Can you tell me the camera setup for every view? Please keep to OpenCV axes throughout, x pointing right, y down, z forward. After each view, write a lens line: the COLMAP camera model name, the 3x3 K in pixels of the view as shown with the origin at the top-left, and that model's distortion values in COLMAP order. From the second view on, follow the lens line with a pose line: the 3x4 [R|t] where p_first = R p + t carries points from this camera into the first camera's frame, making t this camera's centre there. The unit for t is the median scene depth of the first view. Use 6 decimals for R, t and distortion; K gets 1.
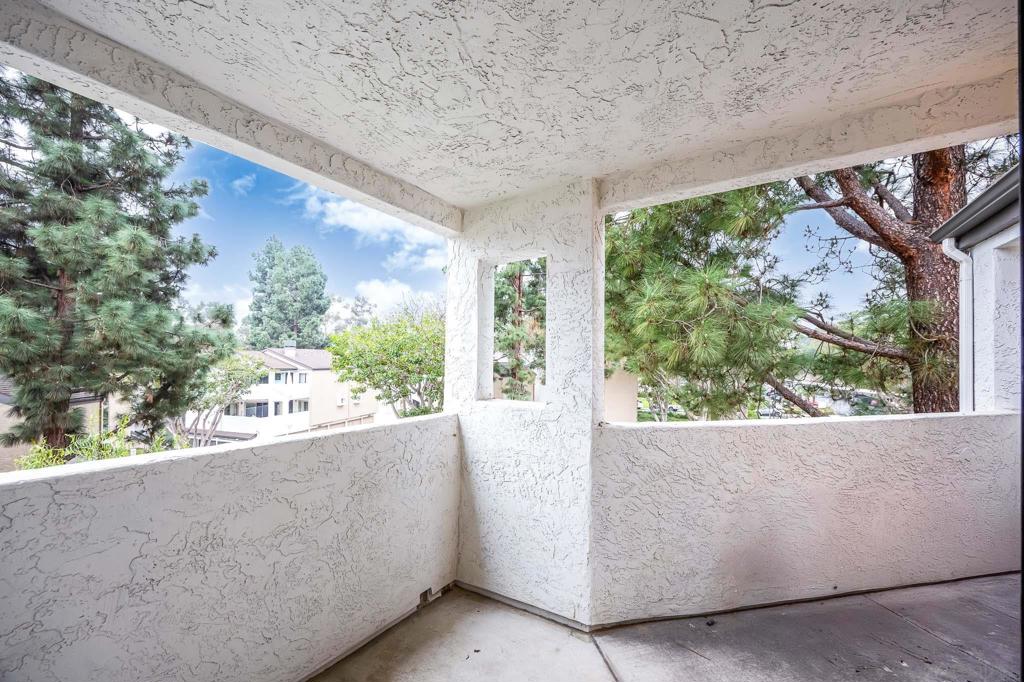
lens RADIAL K [[393.9, 0, 512.4], [0, 393.9, 356.4], [0, 0, 1]] dist [-0.004550, -0.000183]
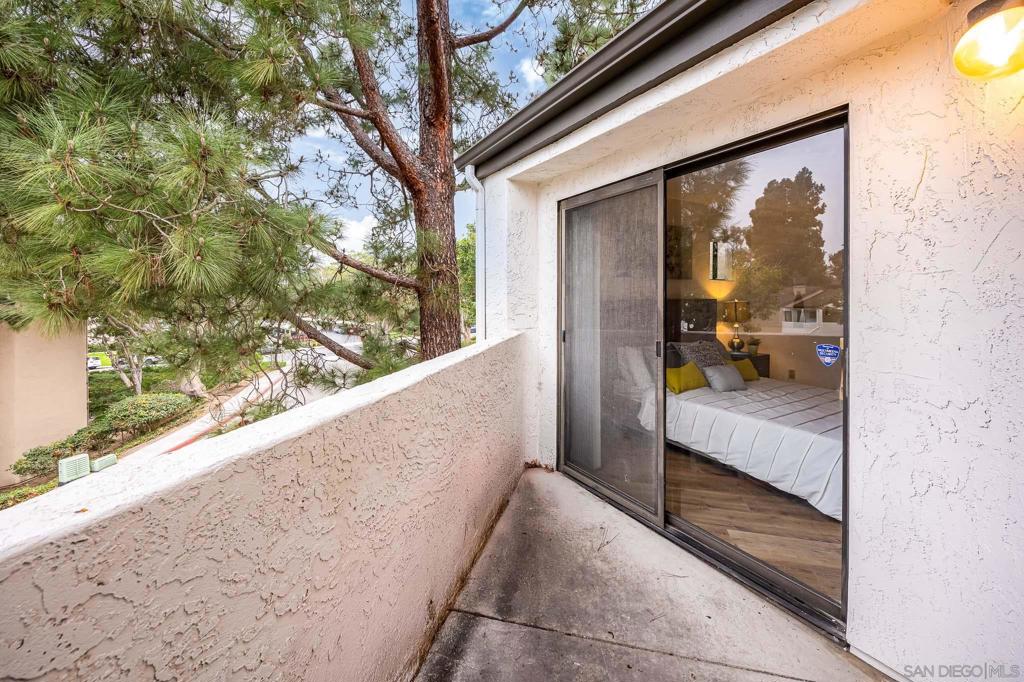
lens RADIAL K [[393.9, 0, 499.7], [0, 393.9, 301.2], [0, 0, 1]] dist [-0.004550, -0.000183]
pose [[0.443153, -0.017407, 0.896277, 0.160274], [0.003801, 0.999839, 0.017539, 0.022582], [-0.896438, -0.004365, 0.443148, 0.333468]]
